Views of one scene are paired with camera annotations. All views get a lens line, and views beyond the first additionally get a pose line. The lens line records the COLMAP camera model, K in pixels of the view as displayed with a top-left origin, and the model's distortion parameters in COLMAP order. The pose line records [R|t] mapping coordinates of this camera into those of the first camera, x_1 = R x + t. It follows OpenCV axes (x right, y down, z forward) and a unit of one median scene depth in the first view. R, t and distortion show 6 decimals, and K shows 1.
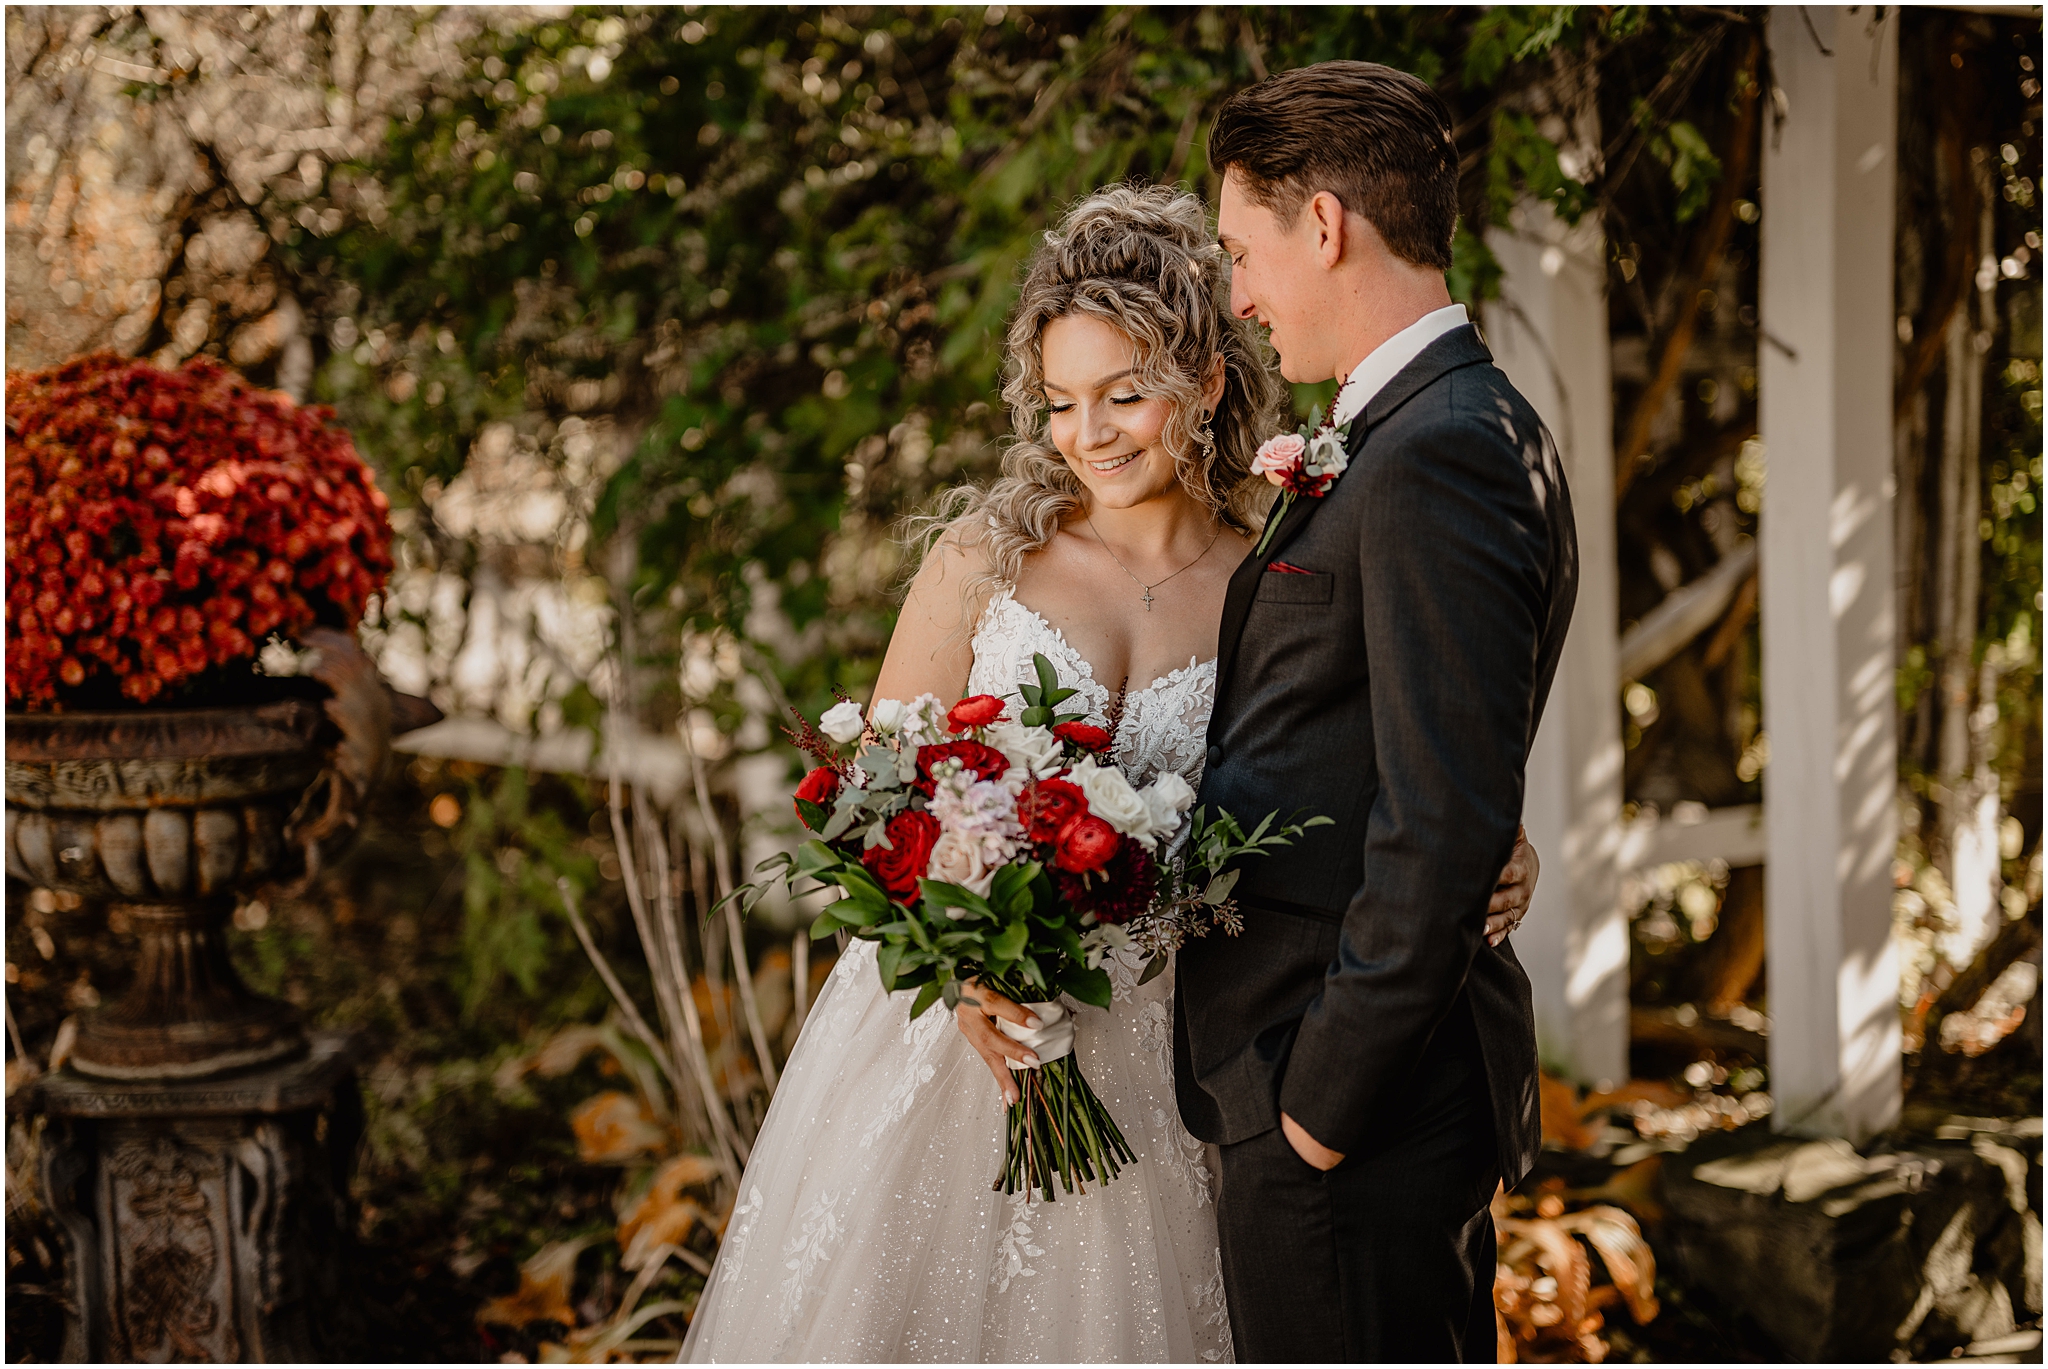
lens RADIAL K [[3023.8, 0, 1025.2], [0, 3023.8, 675.1], [0, 0, 1]] dist [-0.009502, 0.000000]
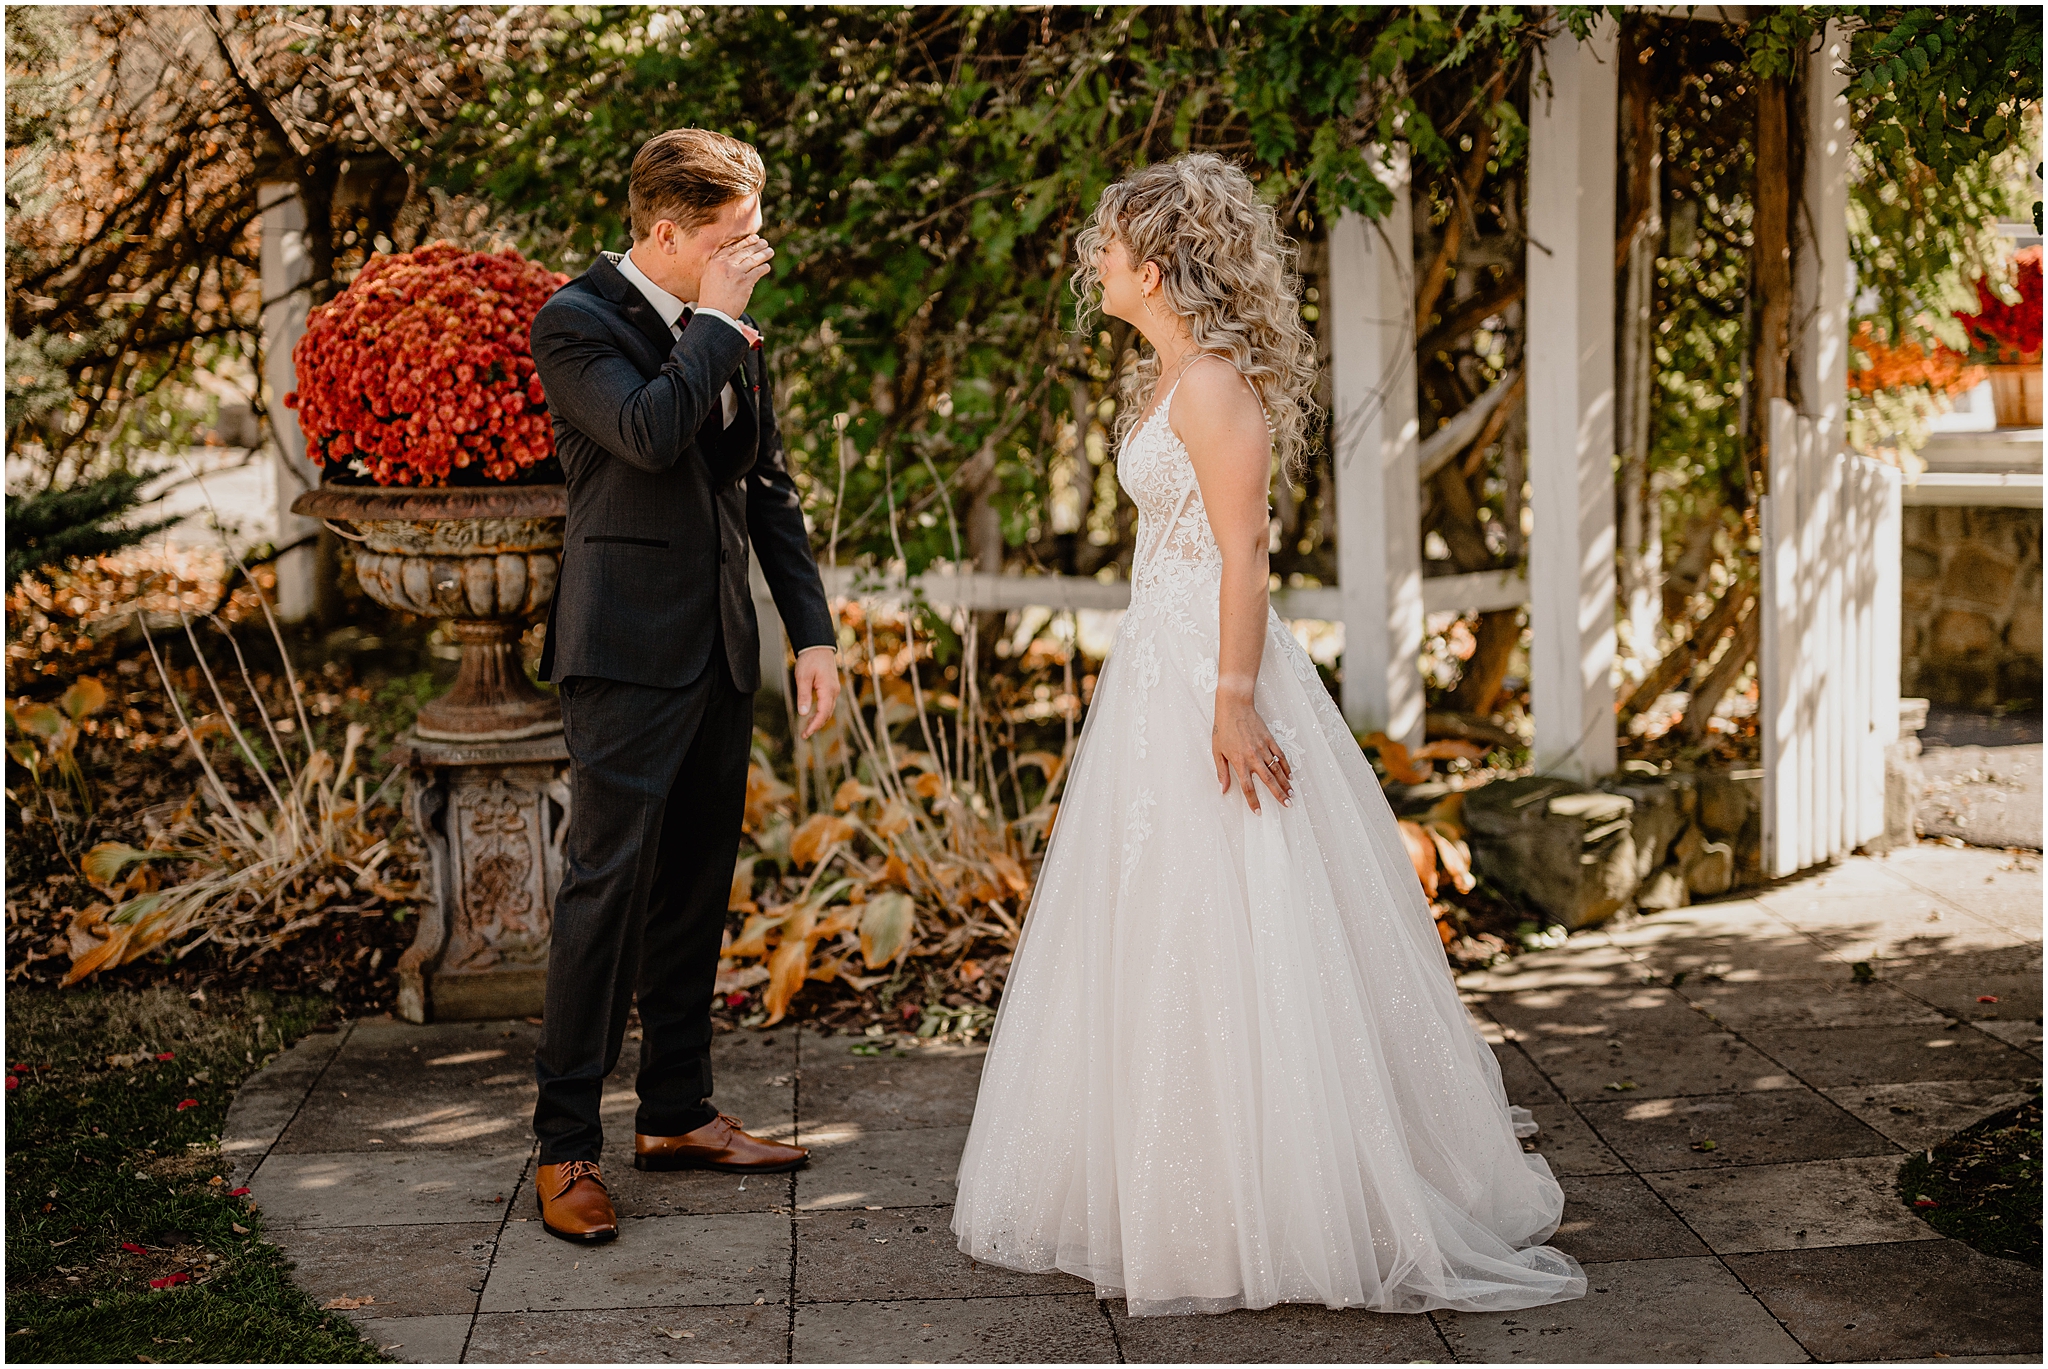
lens RADIAL K [[3023.8, 0, 1022.7], [0, 3023.8, 685.9], [0, 0, 1]] dist [-0.009502, 0.000000]
pose [[0.990041, -0.013519, 0.140128, -0.244017], [0.007764, 0.999107, 0.041538, 0.049469], [-0.140564, -0.040036, 0.989262, -0.504384]]
